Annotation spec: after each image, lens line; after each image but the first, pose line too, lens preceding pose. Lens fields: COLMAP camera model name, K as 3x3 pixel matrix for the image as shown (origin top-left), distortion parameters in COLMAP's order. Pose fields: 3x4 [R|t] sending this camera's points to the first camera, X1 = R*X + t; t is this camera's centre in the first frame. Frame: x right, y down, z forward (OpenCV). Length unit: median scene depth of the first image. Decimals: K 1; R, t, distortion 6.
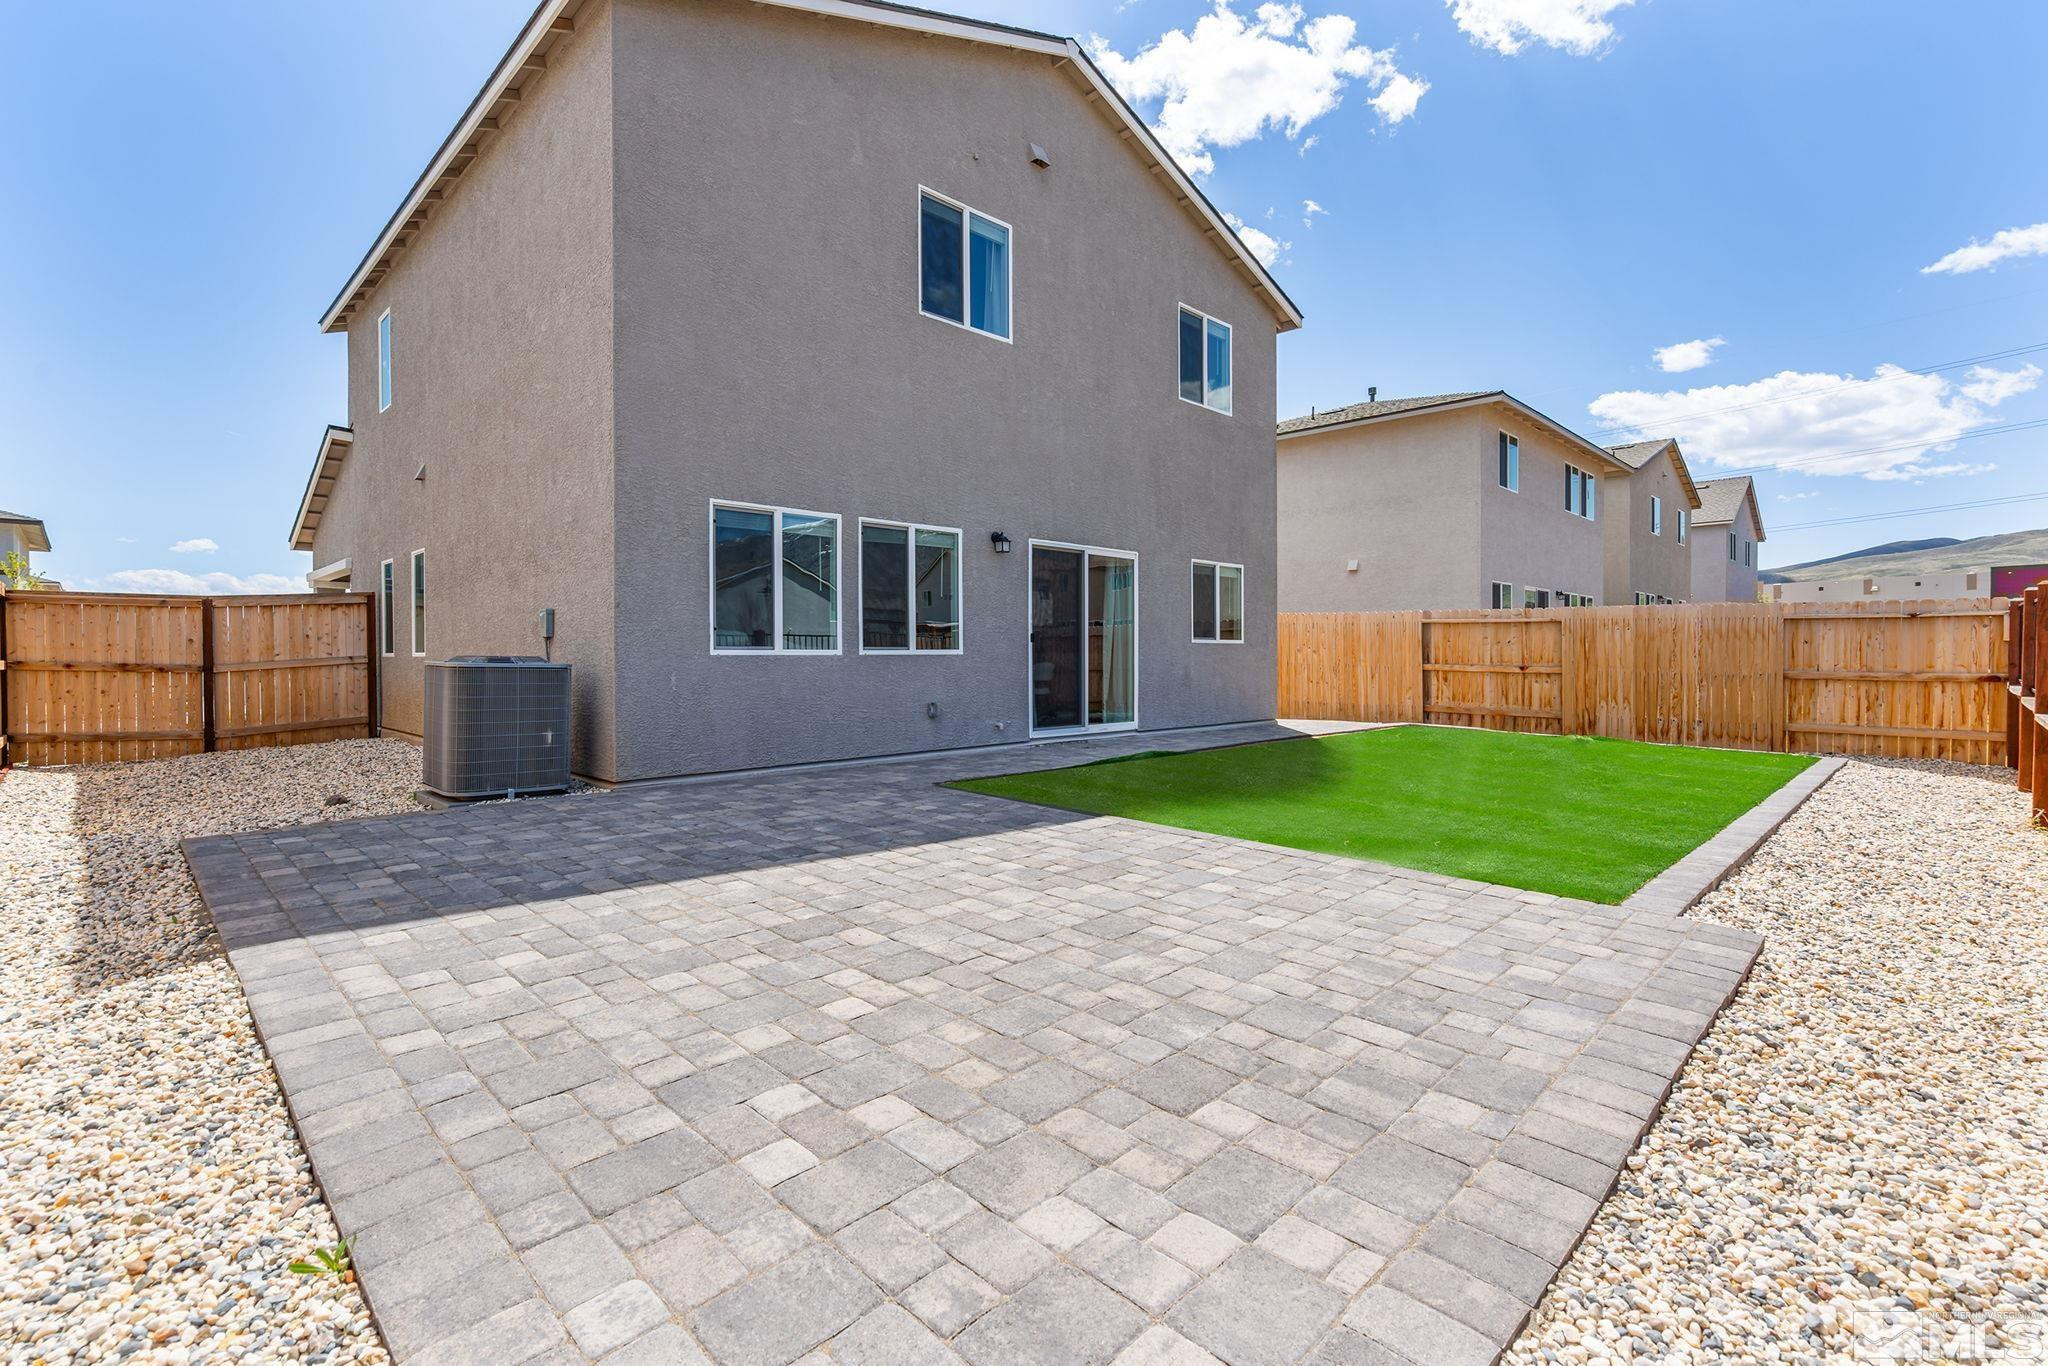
lens RADIAL K [[942.1, 0, 1024.0], [0, 942.1, 670.1], [0, 0, 1]] dist [-0.002736, -0.000111]
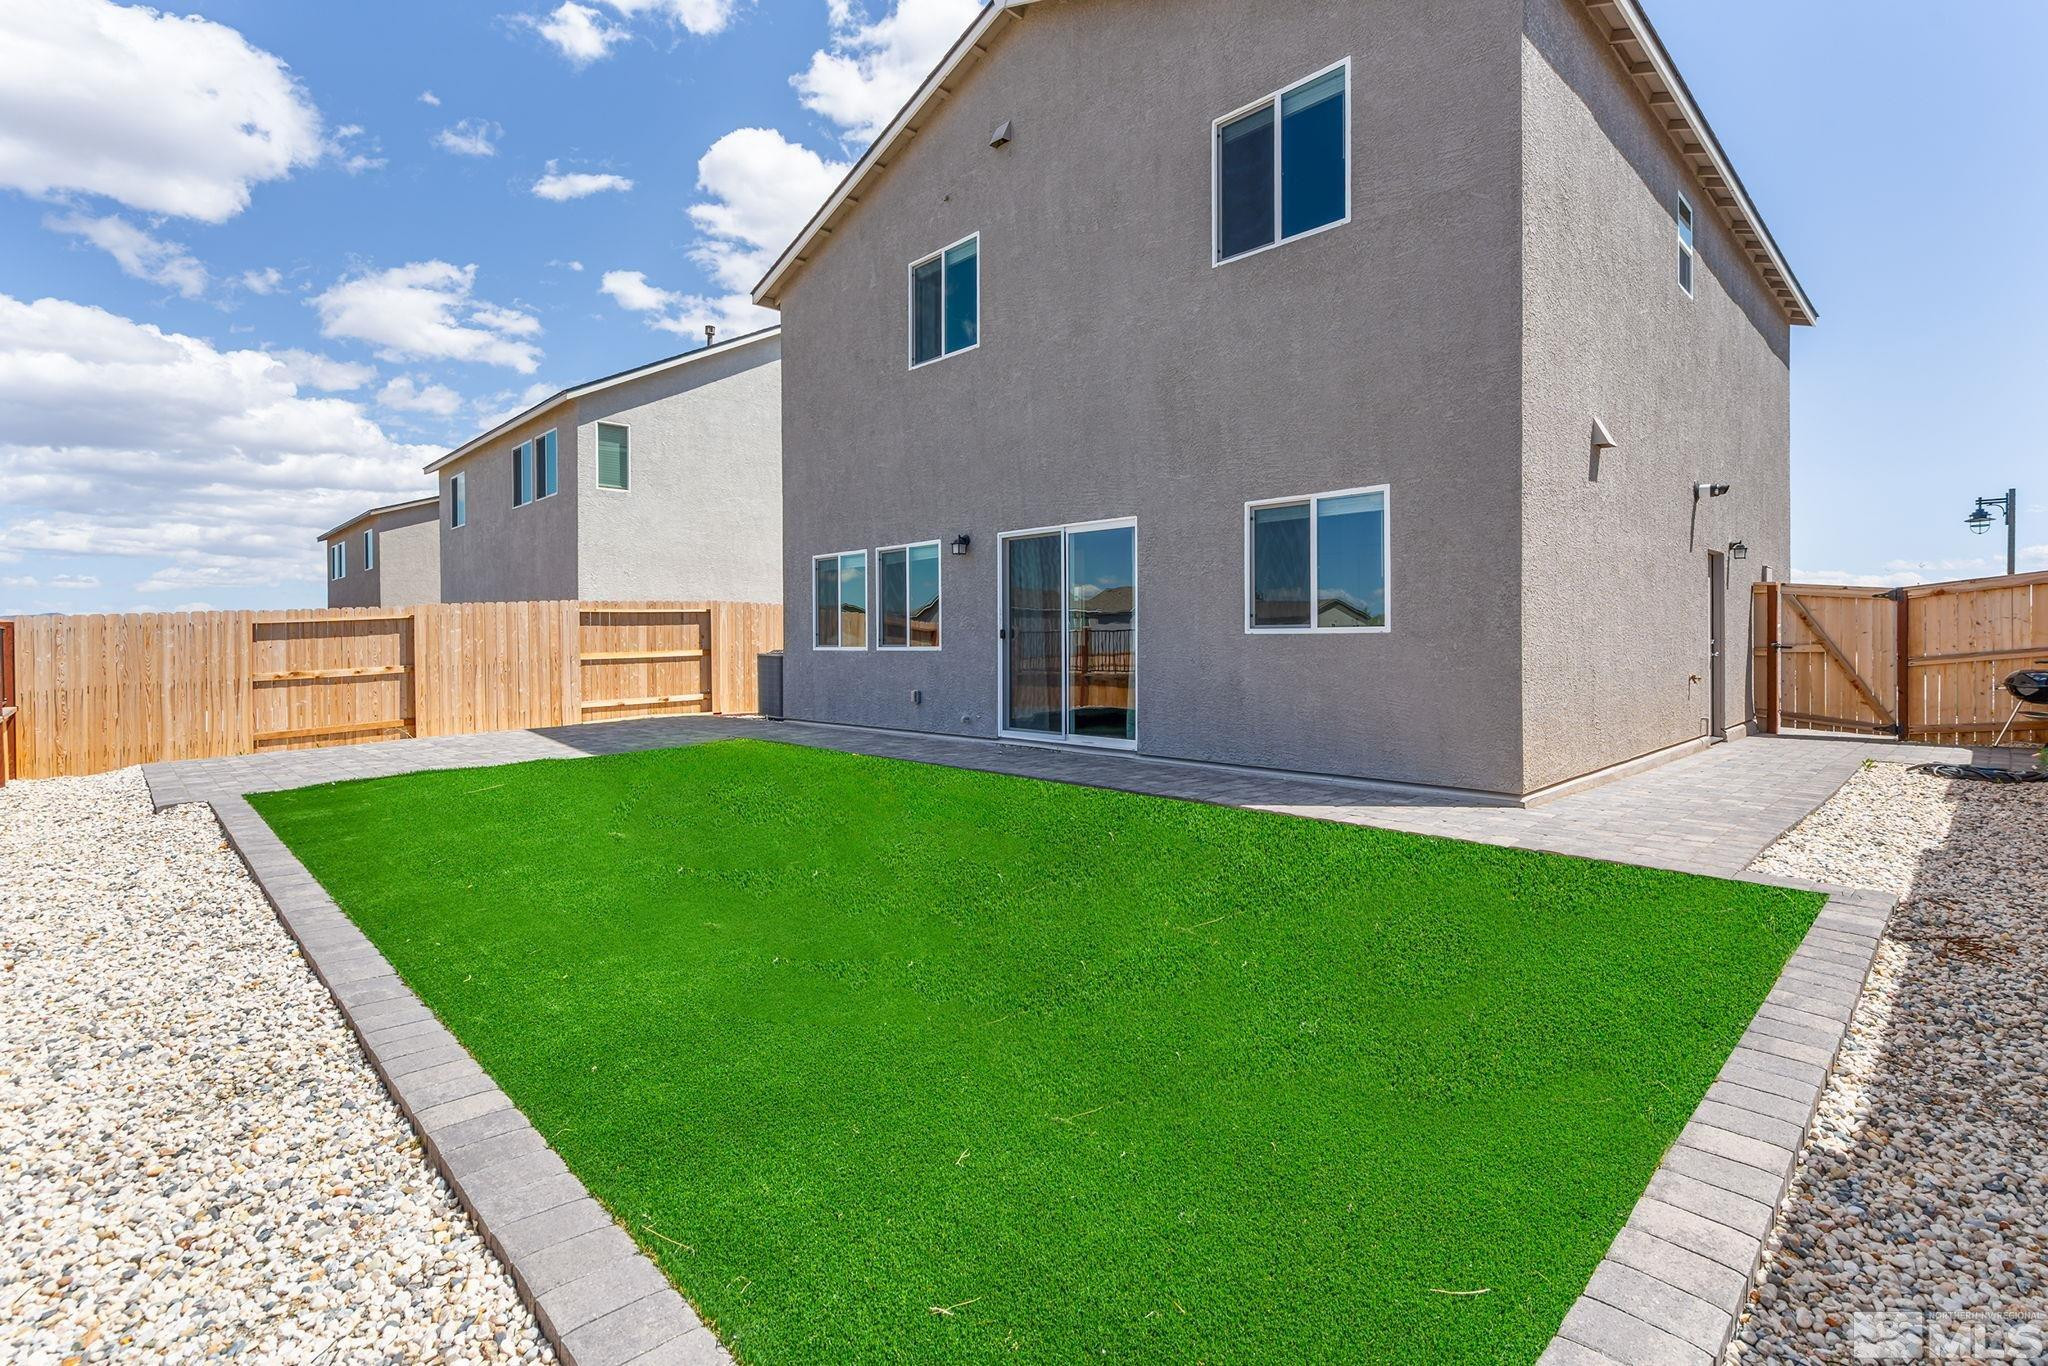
lens RADIAL K [[942.1, 0, 1024.0], [0, 942.1, 670.1], [0, 0, 1]] dist [-0.002736, -0.000111]
pose [[-0.012836, 0.025053, -0.999604, 0.855561], [-0.017355, 0.999530, 0.025274, -0.018989], [0.999767, 0.017672, -0.012395, 0.898869]]
